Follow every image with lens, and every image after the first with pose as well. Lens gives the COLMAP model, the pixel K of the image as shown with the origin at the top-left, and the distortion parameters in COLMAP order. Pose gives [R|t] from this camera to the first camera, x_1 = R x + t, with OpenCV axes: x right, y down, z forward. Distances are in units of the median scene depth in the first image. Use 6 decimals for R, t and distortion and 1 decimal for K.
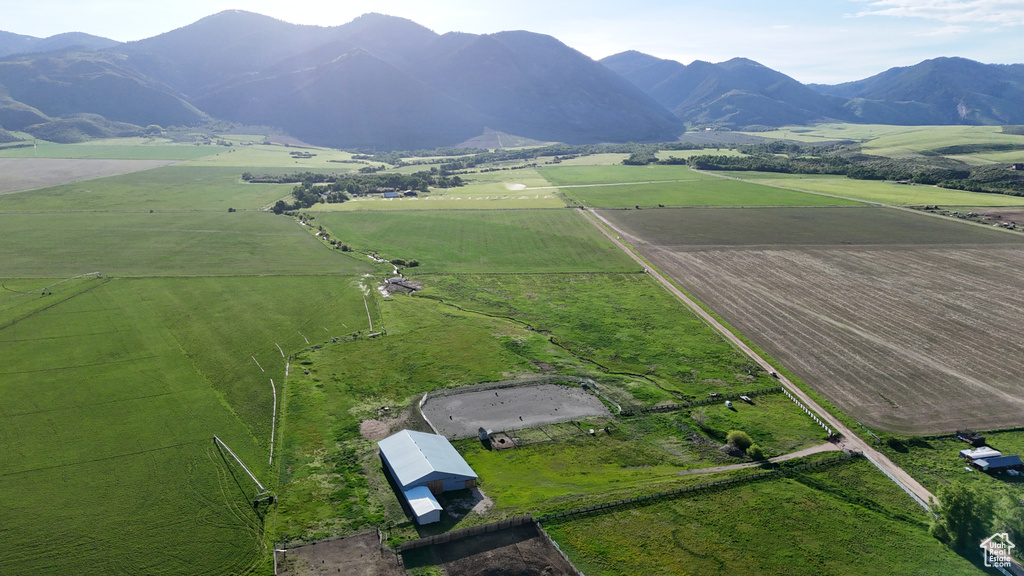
lens RADIAL K [[744.7, 0, 512.0], [0, 744.7, 288.0], [0, 0, 1]] dist [0.067001, -0.061807]
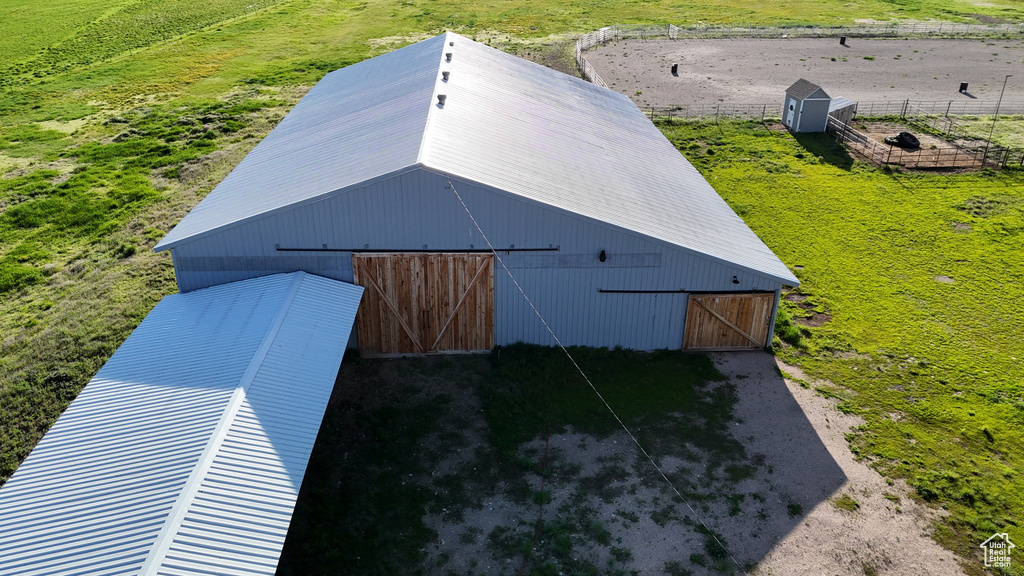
lens RADIAL K [[744.7, 0, 512.0], [0, 744.7, 288.0], [0, 0, 1]] dist [0.067001, -0.061807]
pose [[0.940013, 0.156721, -0.303007, -0.049749], [-0.076403, 0.962381, 0.260738, 0.216192], [0.332472, -0.221947, 0.916625, 0.835640]]
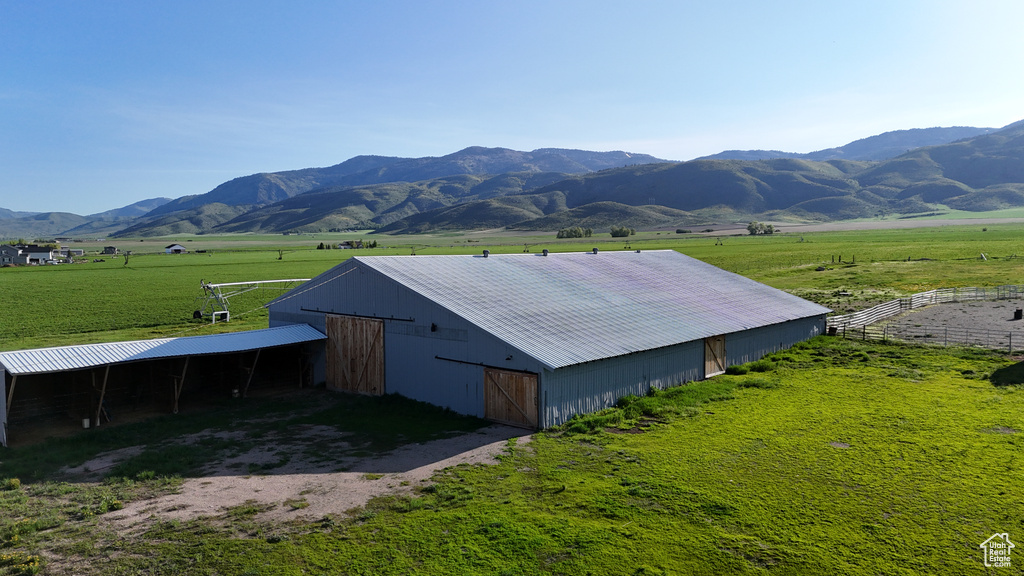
lens RADIAL K [[744.7, 0, 512.0], [0, 744.7, 288.0], [0, 0, 1]] dist [0.067001, -0.061807]
pose [[0.441799, 0.053354, -0.895526, 0.072737], [-0.167112, 0.985653, -0.023719, 0.232818], [0.881412, 0.160132, 0.444377, 0.889724]]
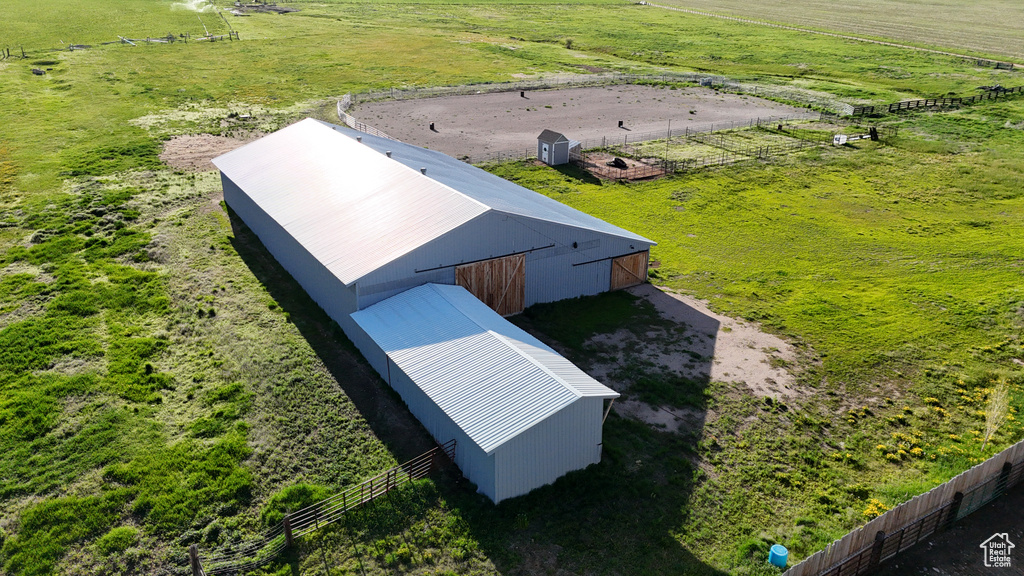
lens RADIAL K [[744.7, 0, 512.0], [0, 744.7, 288.0], [0, 0, 1]] dist [0.067001, -0.061807]
pose [[0.987143, -0.050443, 0.151673, -0.121394], [0.019231, 0.979487, 0.200587, 0.209681], [-0.158680, -0.195091, 0.967864, 0.744527]]
